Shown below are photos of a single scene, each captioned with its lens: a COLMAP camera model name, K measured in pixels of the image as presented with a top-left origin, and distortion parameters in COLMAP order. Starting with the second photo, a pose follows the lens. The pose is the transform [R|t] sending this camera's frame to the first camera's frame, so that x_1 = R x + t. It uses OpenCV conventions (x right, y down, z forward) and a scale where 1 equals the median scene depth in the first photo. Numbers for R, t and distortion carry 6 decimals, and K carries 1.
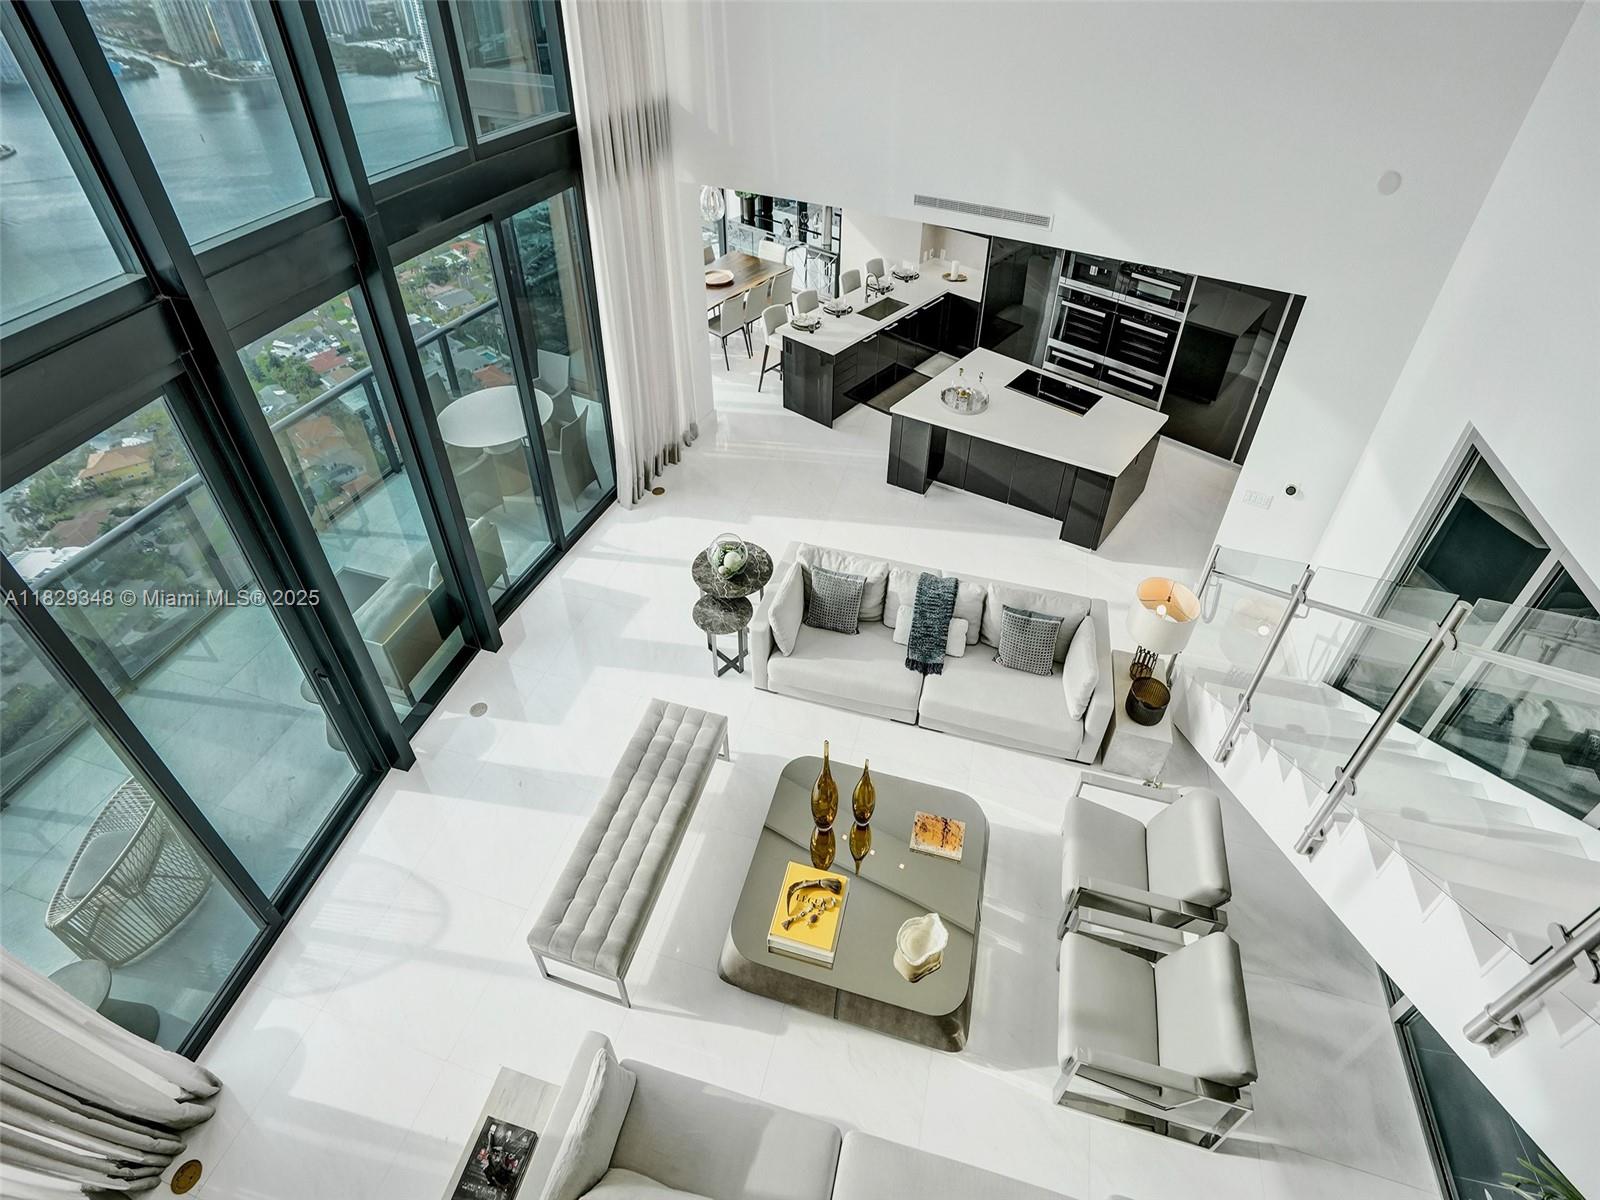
lens RADIAL K [[765.5, 0, 798.7], [0, 765.5, 604.4], [0, 0, 1]] dist [-0.057859, 0.023735]
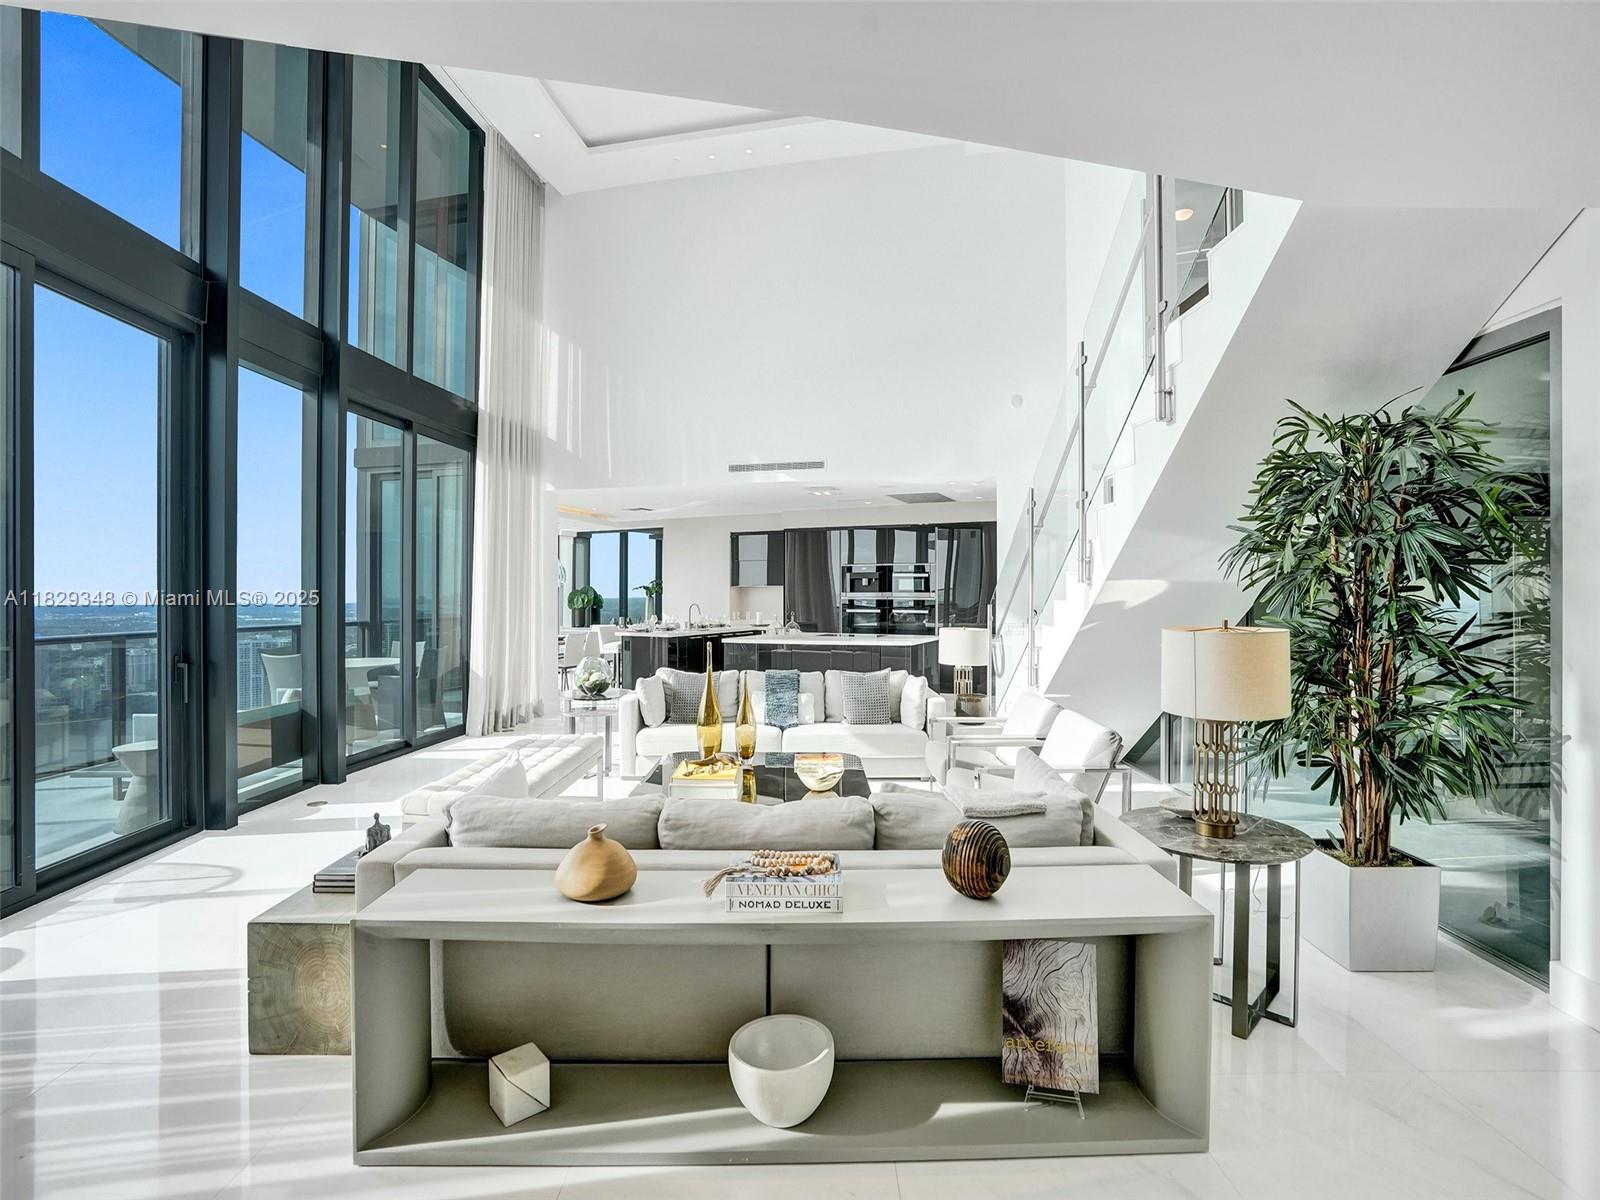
lens RADIAL K [[765.5, 0, 798.7], [0, 765.5, 604.4], [0, 0, 1]] dist [-0.057859, 0.023735]
pose [[0.968487, -0.009064, 0.248901, -0.079193], [0.159370, 0.790525, -0.591330, 0.550482], [-0.191403, 0.612363, 0.767057, 0.051338]]
